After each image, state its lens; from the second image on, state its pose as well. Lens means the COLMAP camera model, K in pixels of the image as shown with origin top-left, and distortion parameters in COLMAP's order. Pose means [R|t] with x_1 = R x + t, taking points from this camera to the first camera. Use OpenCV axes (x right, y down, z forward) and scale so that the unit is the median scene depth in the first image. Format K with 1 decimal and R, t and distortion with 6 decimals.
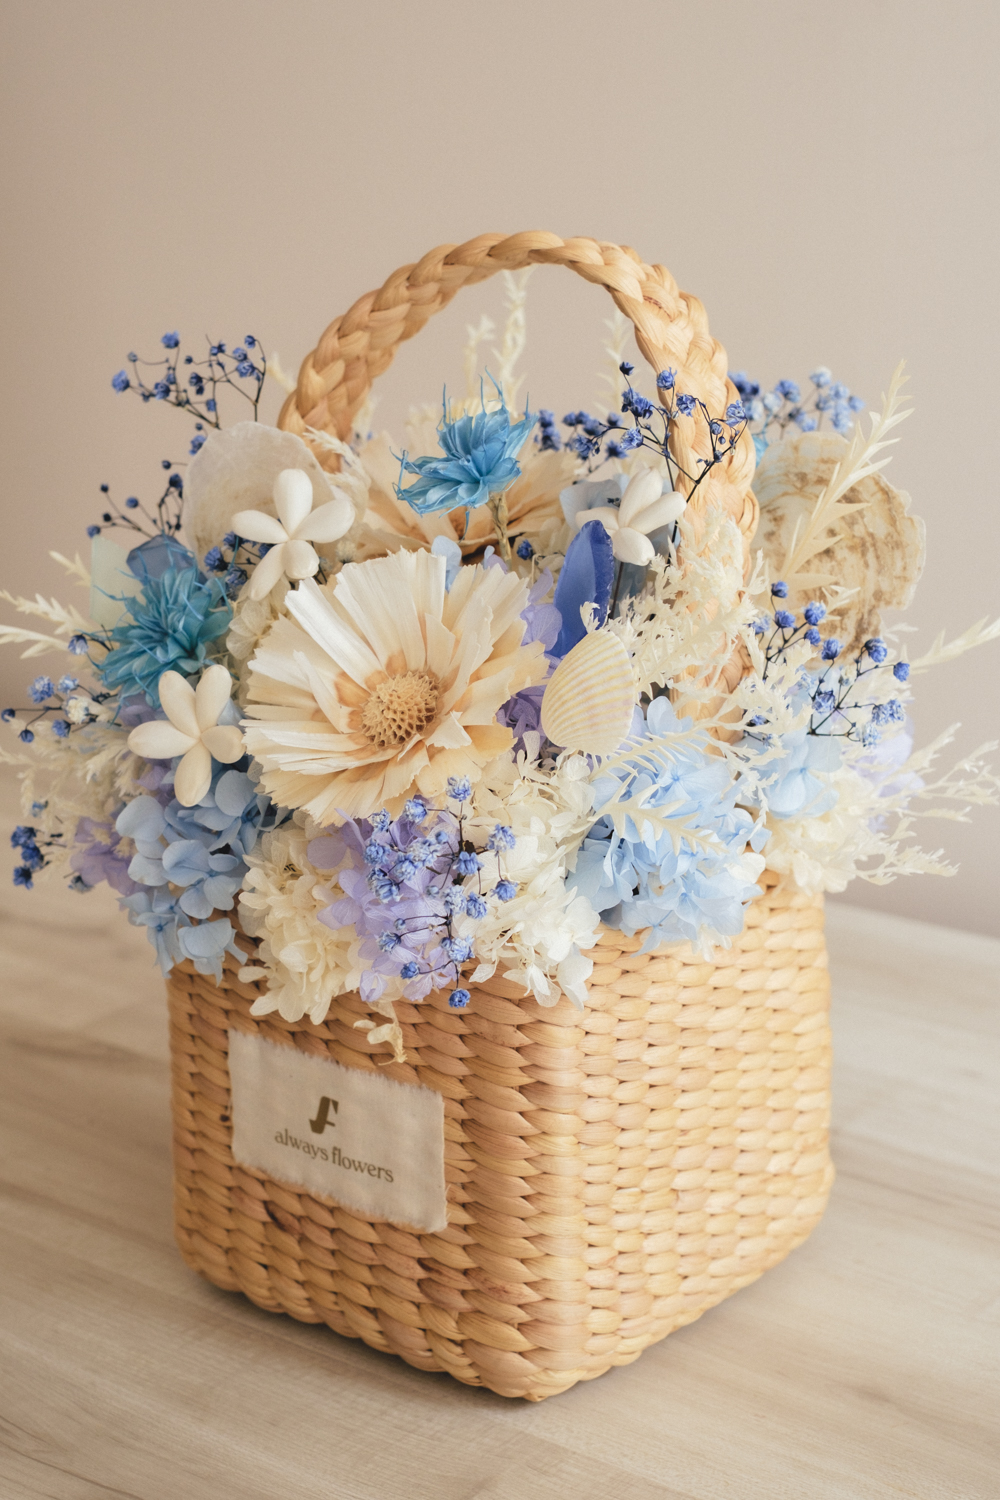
lens RADIAL K [[2652.2, 0, 485.2], [0, 2652.2, 748.6], [0, 0, 1]] dist [-0.026516, 0.000000]
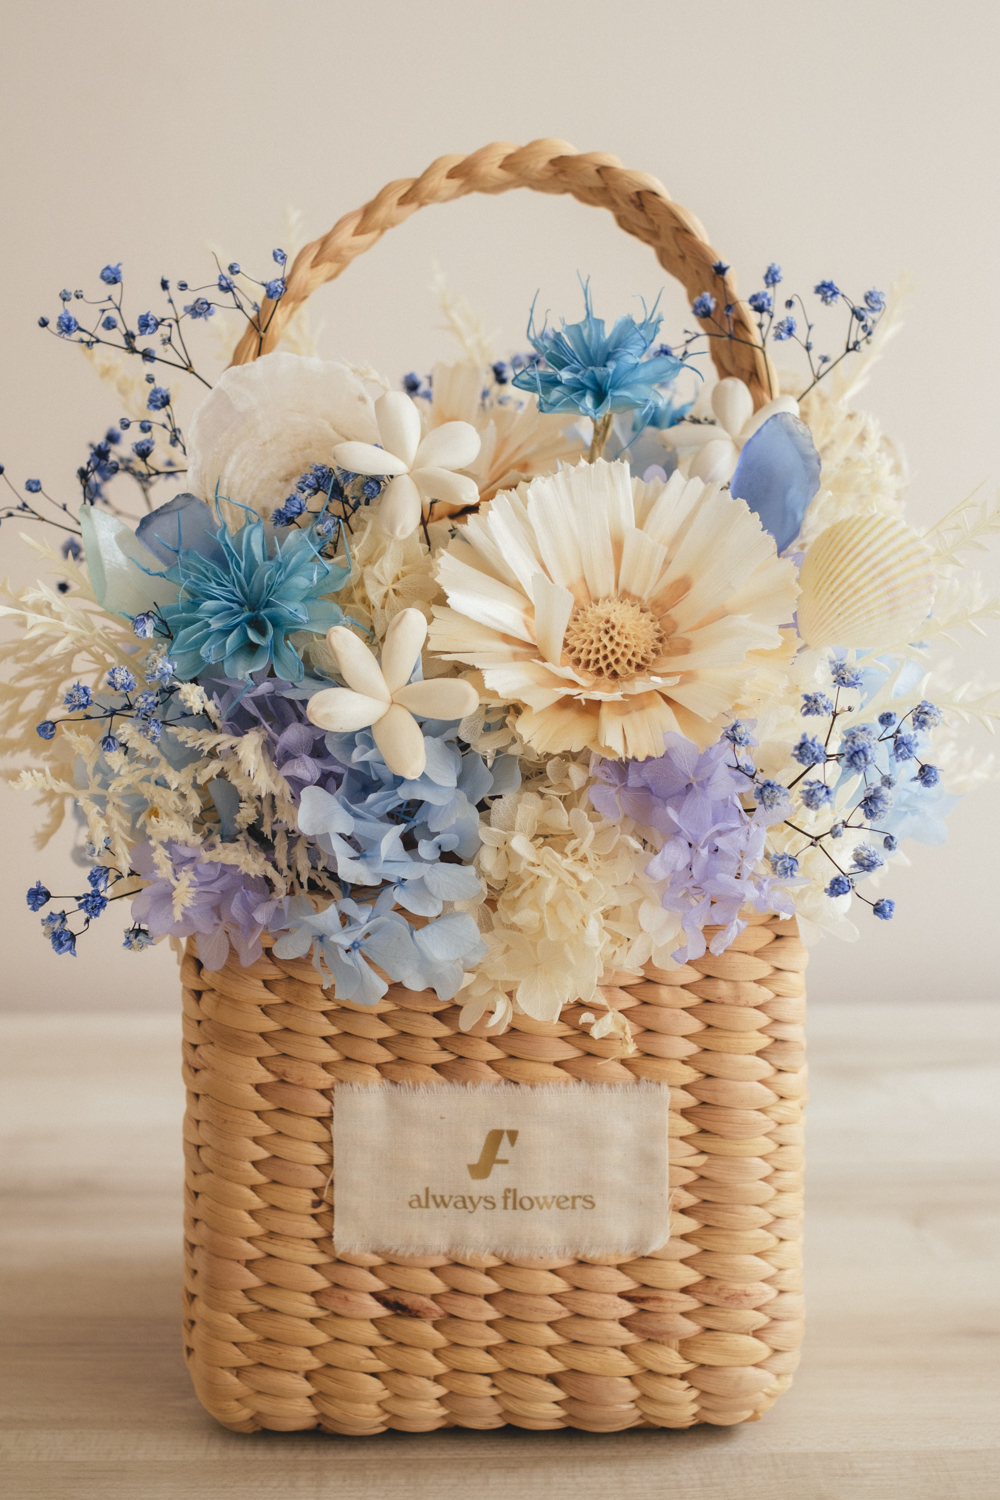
lens RADIAL K [[2652.2, 0, 490.2], [0, 2652.2, 782.6], [0, 0, 1]] dist [-0.026516, 0.000000]
pose [[0.782520, -0.099111, 0.614686, -0.579994], [0.169617, 0.983843, -0.057297, 0.071890], [-0.599076, 0.149098, 0.786688, 0.325794]]
